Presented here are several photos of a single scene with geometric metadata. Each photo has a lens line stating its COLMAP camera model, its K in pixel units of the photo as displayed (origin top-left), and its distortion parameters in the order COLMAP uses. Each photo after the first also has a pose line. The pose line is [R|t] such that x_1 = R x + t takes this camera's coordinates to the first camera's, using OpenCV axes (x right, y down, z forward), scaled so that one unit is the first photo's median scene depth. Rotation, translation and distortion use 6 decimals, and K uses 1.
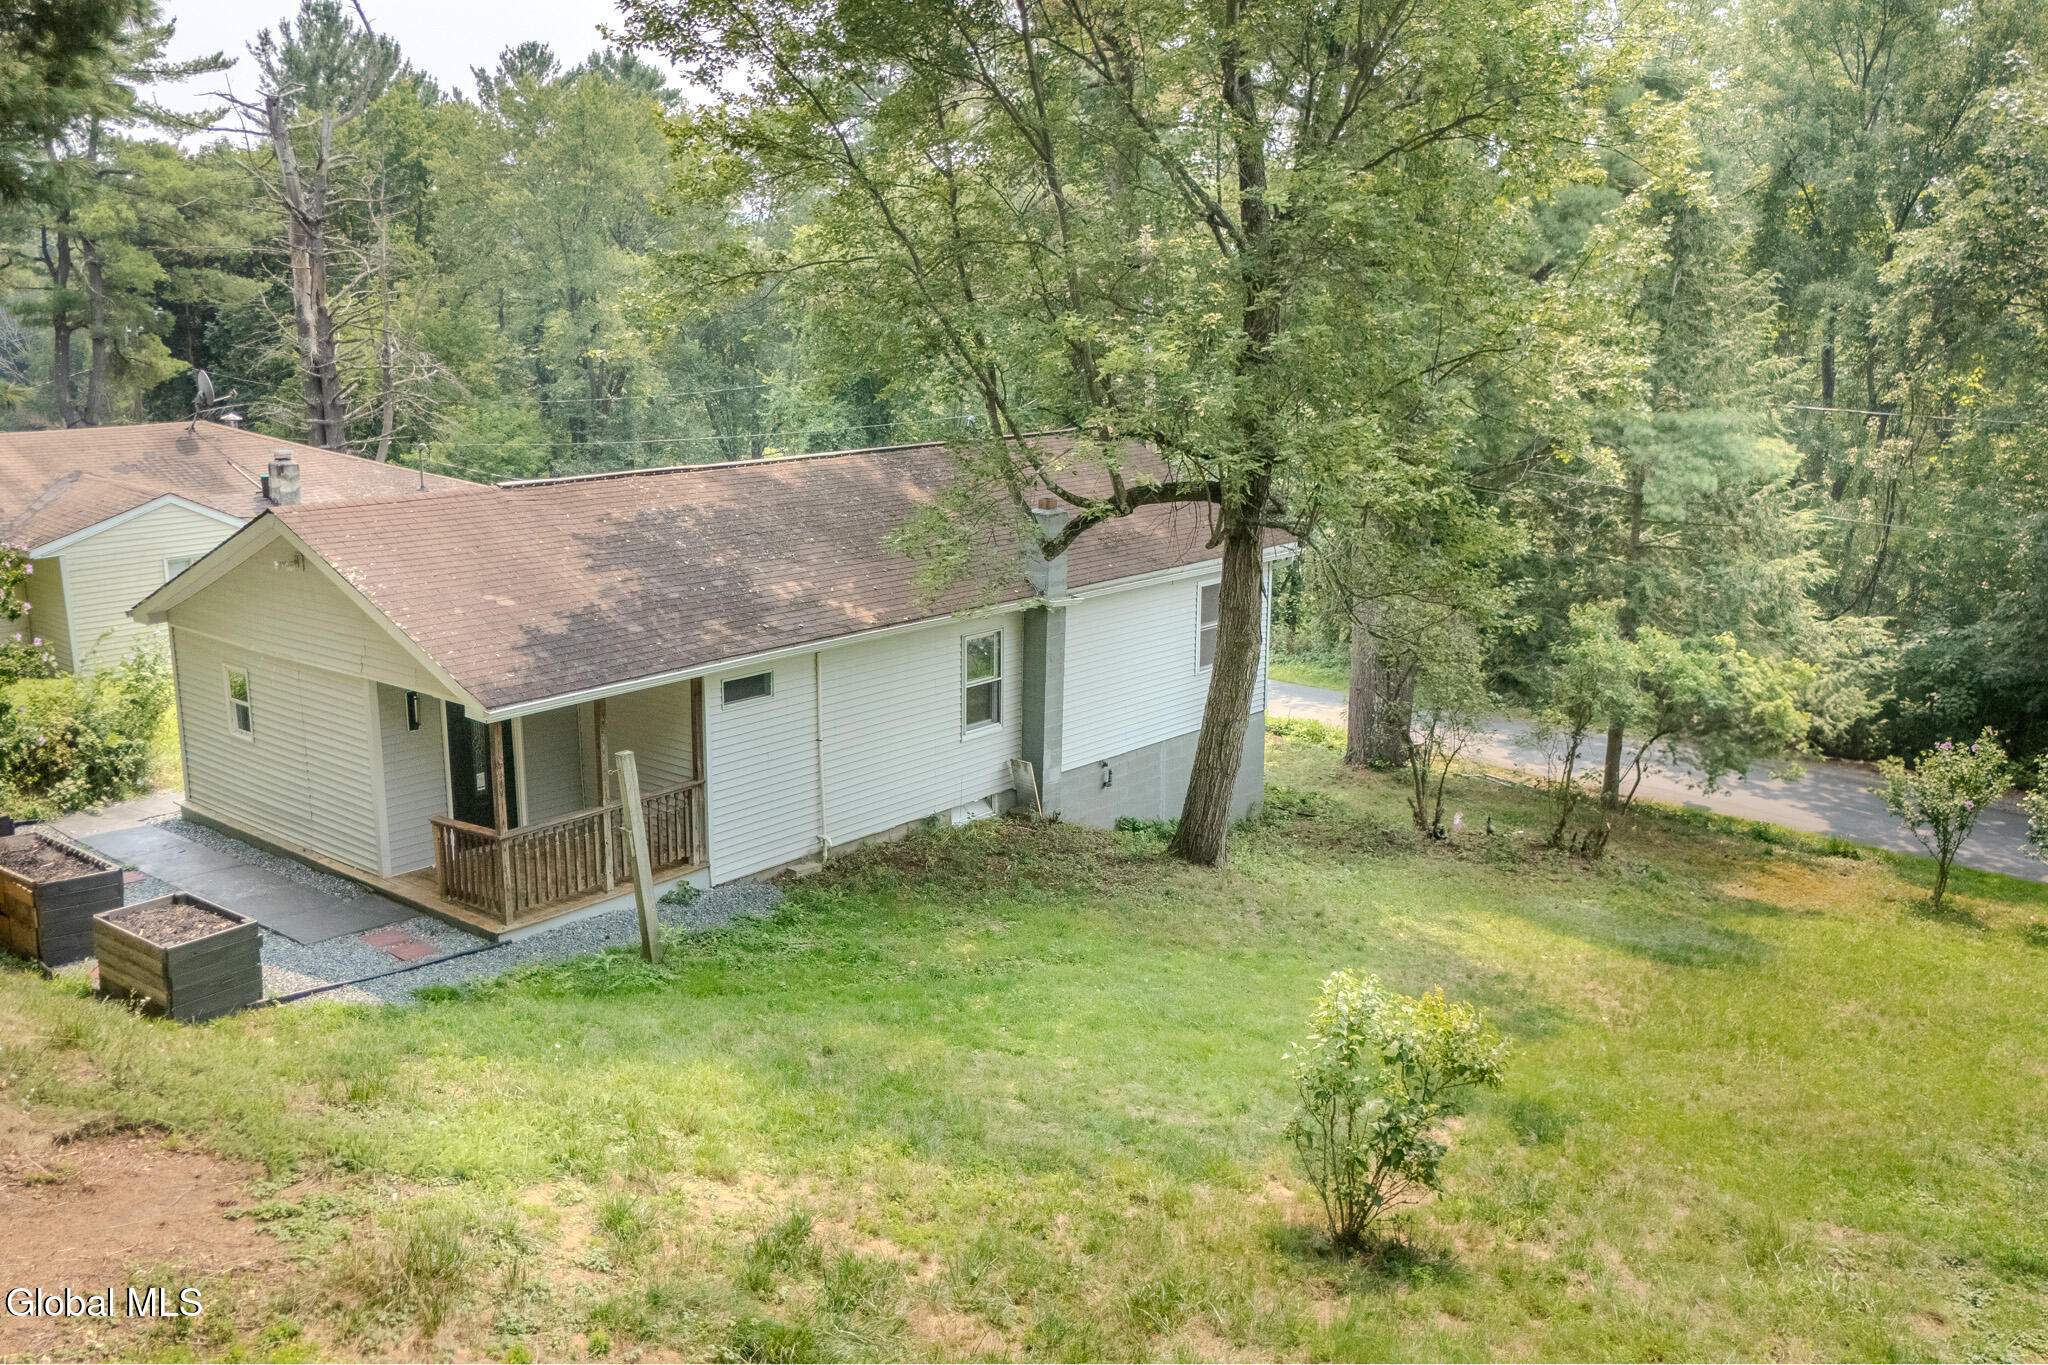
lens RADIAL K [[1787.0, 0, 993.5], [0, 1787.0, 671.7], [0, 0, 1]] dist [0.085829, -0.107538]
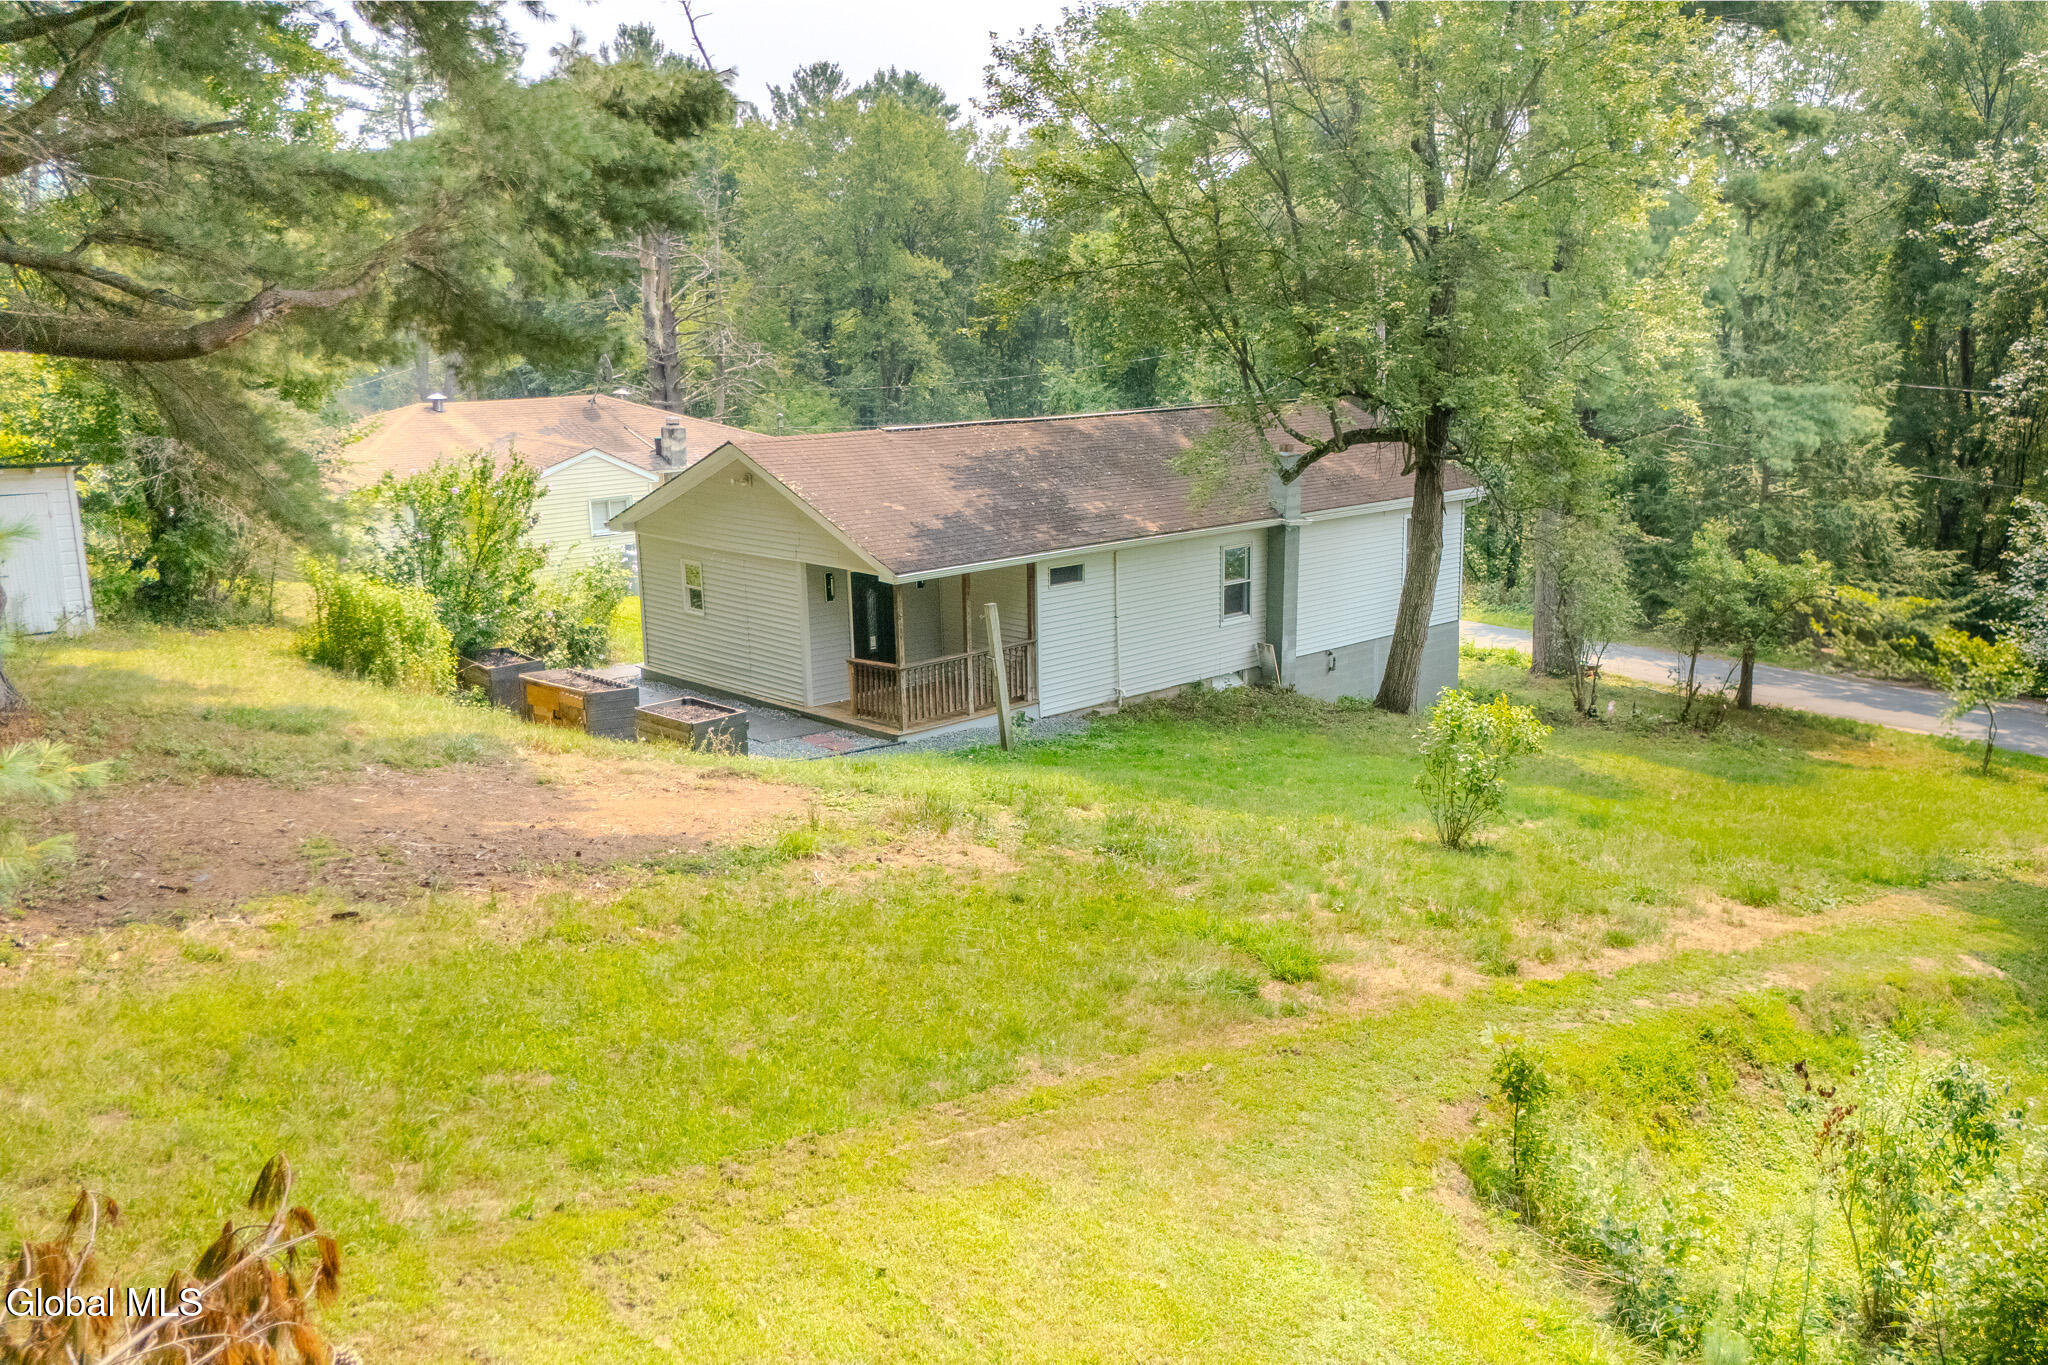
lens RADIAL K [[1787.0, 0, 1217.4], [0, 1787.0, 684.0], [0, 0, 1]] dist [0.085829, -0.107538]
pose [[0.999866, 0.004845, -0.015609, 0.000886], [-0.004770, 0.999977, 0.004848, 0.081490], [0.015632, -0.004773, 0.999866, -0.356137]]
